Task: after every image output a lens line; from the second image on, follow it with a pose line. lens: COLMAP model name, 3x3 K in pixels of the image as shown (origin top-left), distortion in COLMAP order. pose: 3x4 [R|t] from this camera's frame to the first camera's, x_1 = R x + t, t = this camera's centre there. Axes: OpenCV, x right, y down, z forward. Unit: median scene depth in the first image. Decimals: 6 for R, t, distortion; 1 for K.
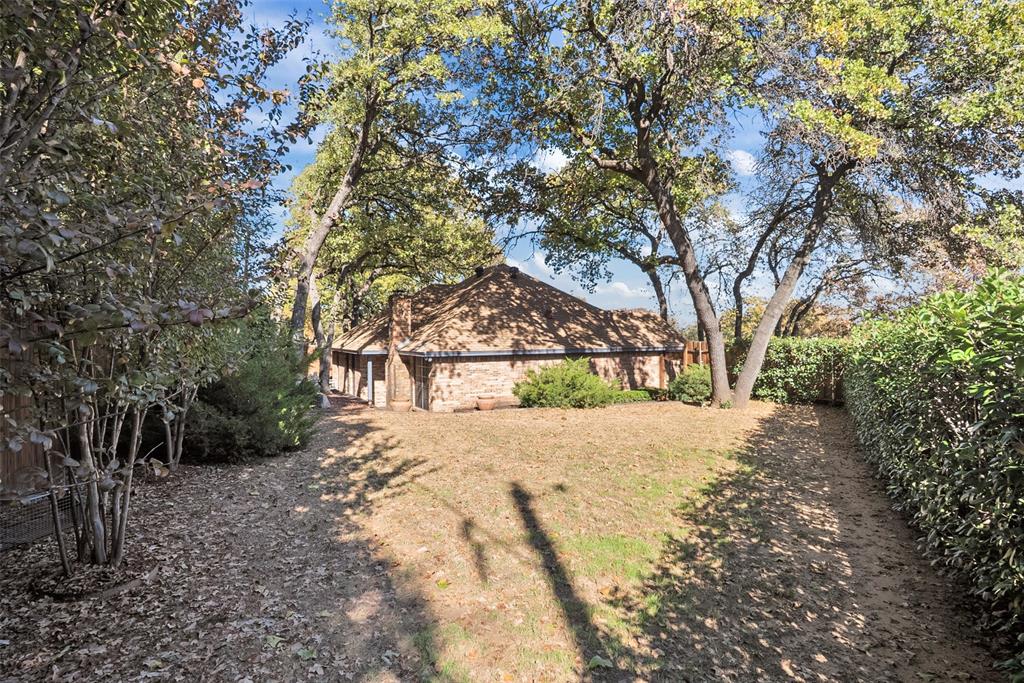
lens RADIAL K [[558.2, 0, 508.5], [0, 558.2, 337.6], [0, 0, 1]] dist [-0.017393, 0.001891]
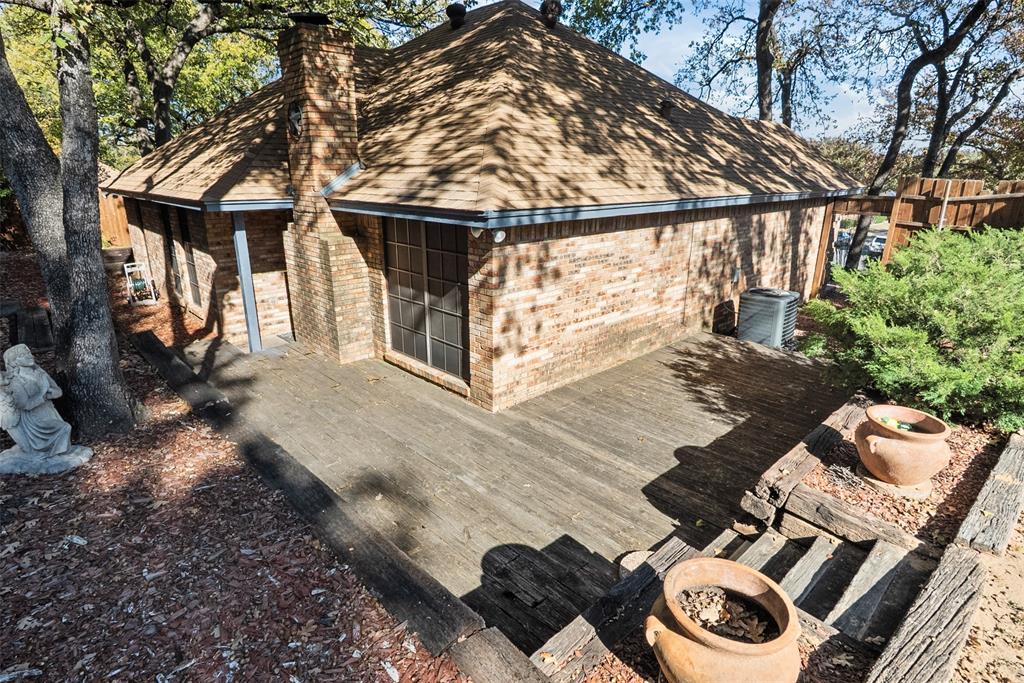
lens RADIAL K [[558.2, 0, 508.5], [0, 558.2, 337.6], [0, 0, 1]] dist [-0.017393, 0.001891]
pose [[0.960369, -0.071861, 0.269310, -0.194339], [-0.007992, 0.958698, 0.284314, 0.006310], [-0.278618, -0.275198, 0.920129, 0.625328]]
